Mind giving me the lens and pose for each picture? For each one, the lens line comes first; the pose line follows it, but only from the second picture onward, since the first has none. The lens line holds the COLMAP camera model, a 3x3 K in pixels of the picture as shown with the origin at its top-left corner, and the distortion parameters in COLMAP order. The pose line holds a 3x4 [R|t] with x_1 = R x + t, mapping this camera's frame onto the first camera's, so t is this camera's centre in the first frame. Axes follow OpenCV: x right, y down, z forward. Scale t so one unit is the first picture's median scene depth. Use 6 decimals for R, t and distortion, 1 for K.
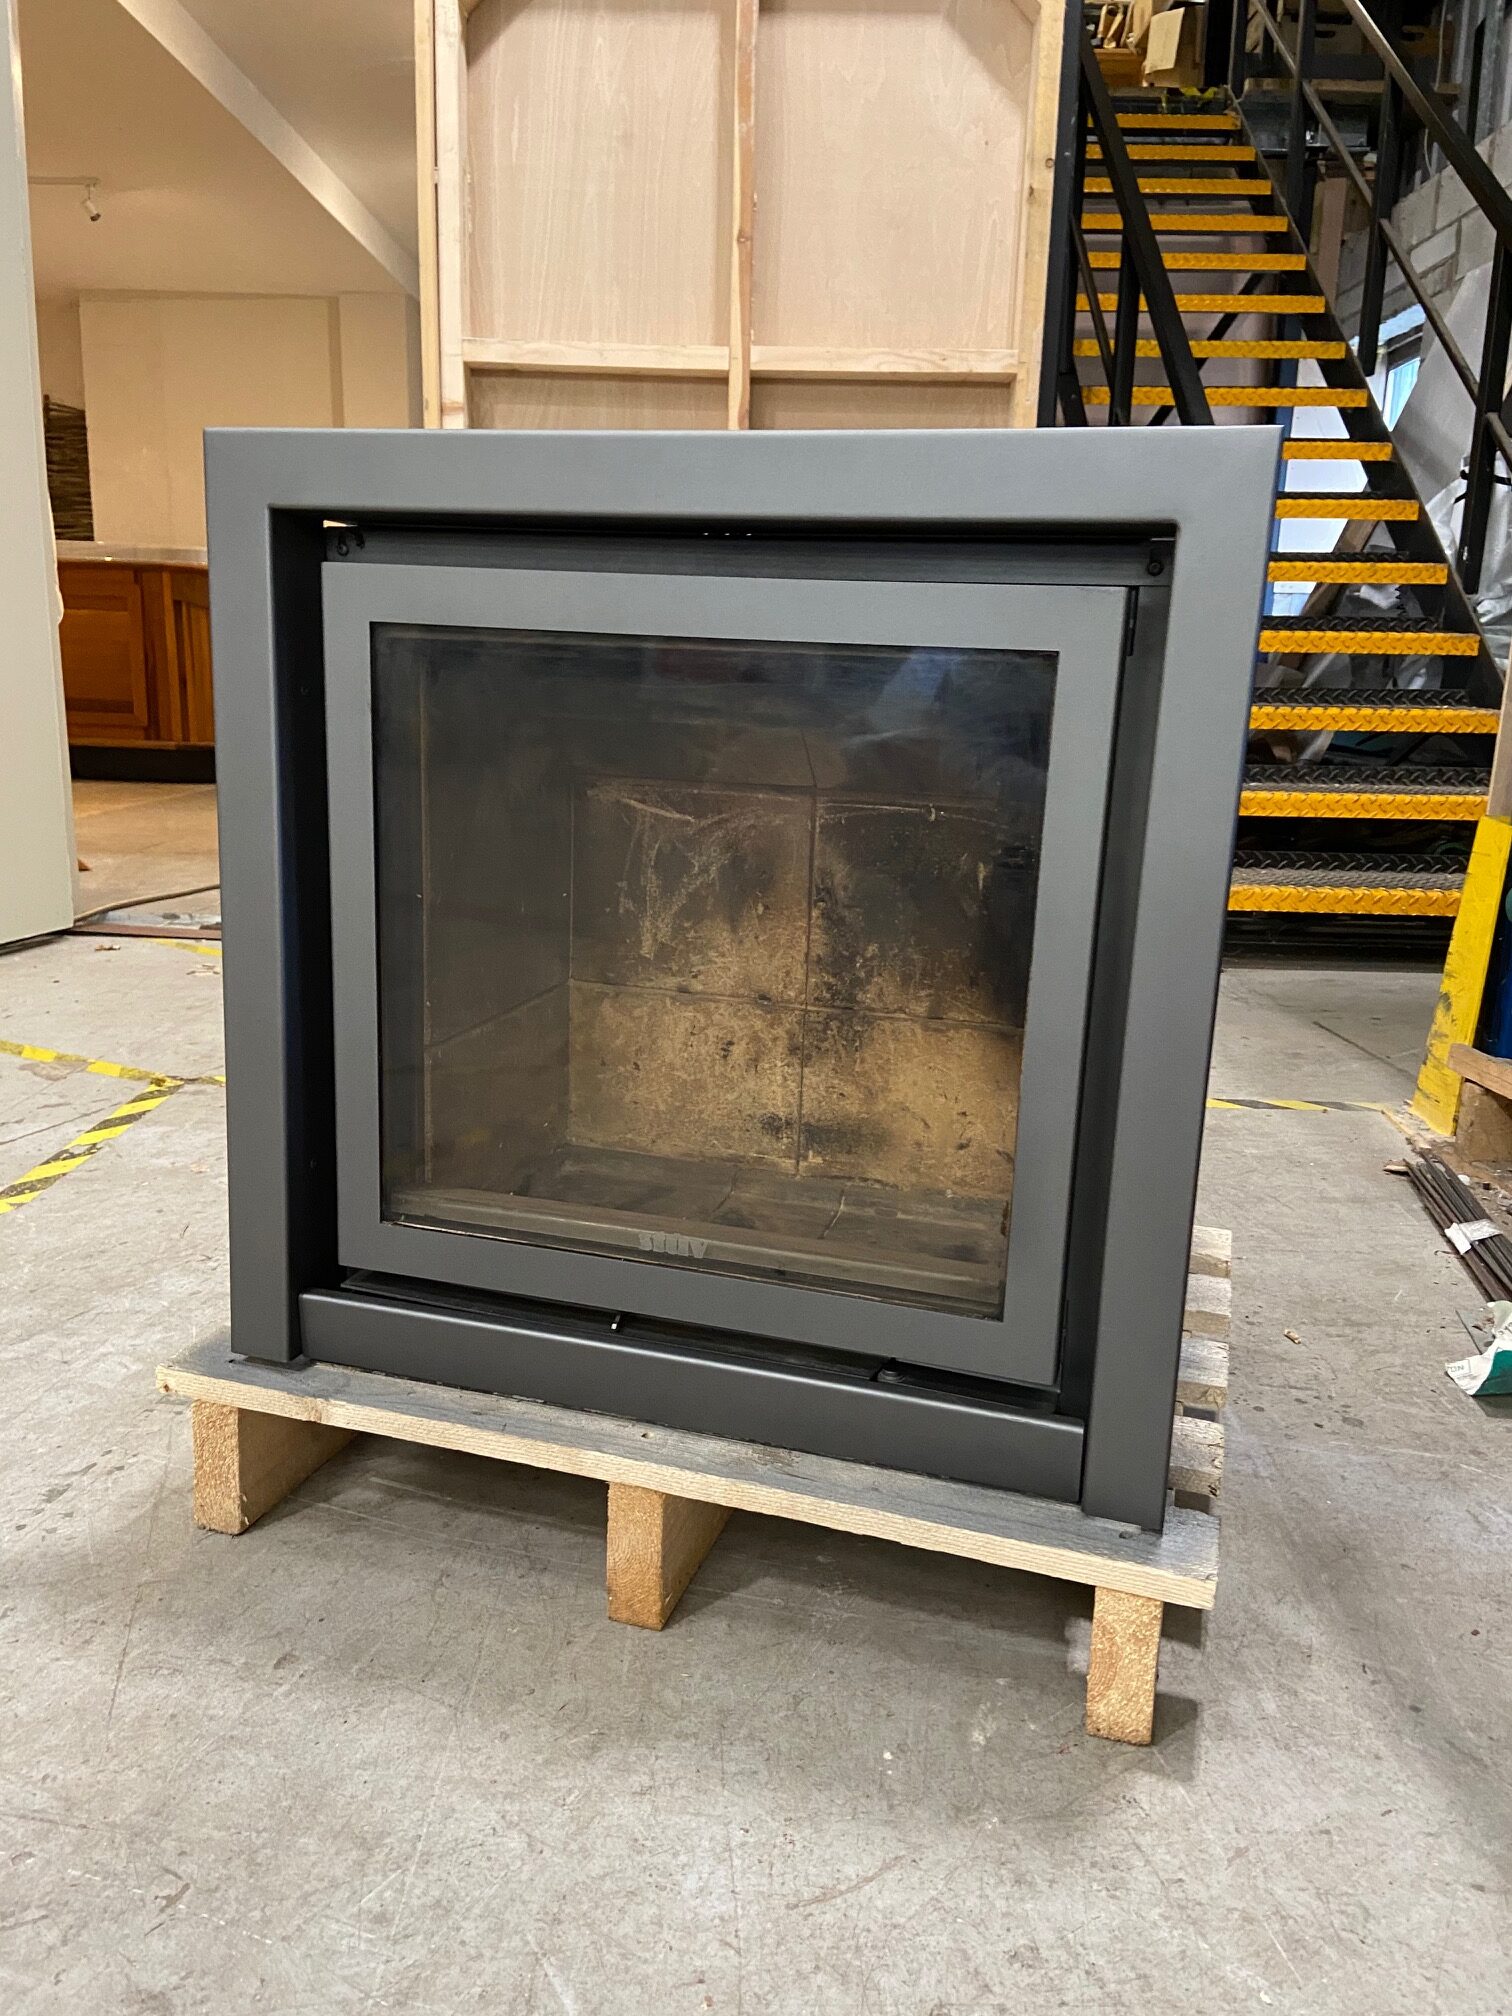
lens RADIAL K [[1539.4, 0, 771.6], [0, 1539.4, 1004.5], [0, 0, 1]] dist [0.113810, -0.150352]
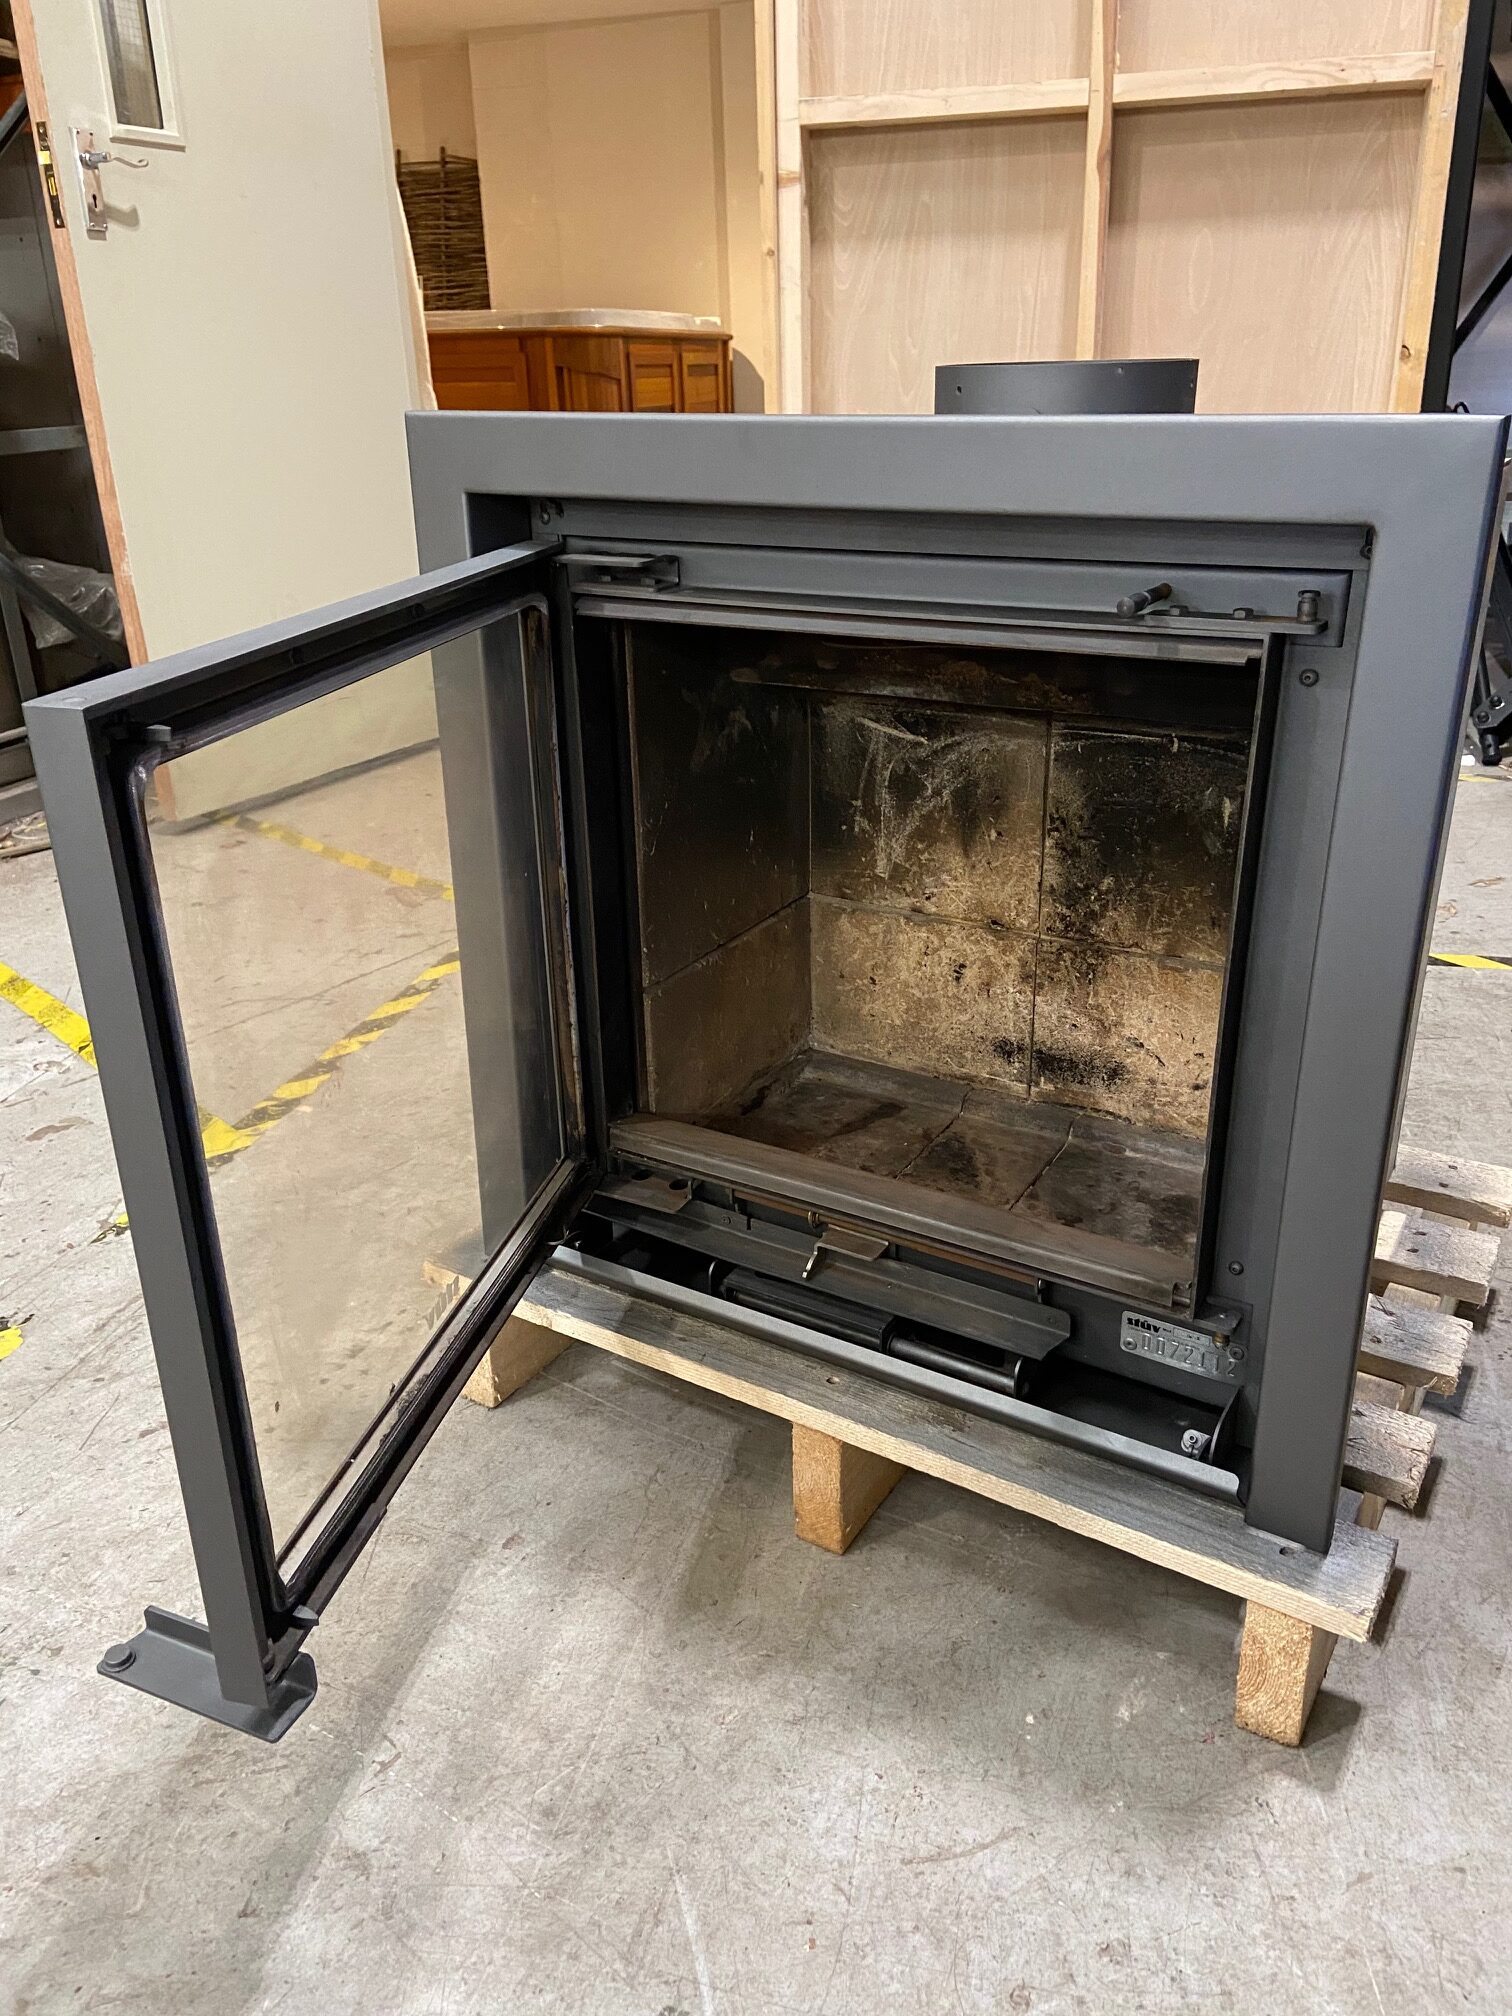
lens RADIAL K [[1539.4, 0, 771.6], [0, 1539.4, 1004.5], [0, 0, 1]] dist [0.113810, -0.150352]
pose [[0.968103, 0.045655, -0.246358, 0.131557], [-0.003258, 0.985469, 0.169824, -0.156916], [0.250532, -0.163605, 0.954184, 0.029434]]
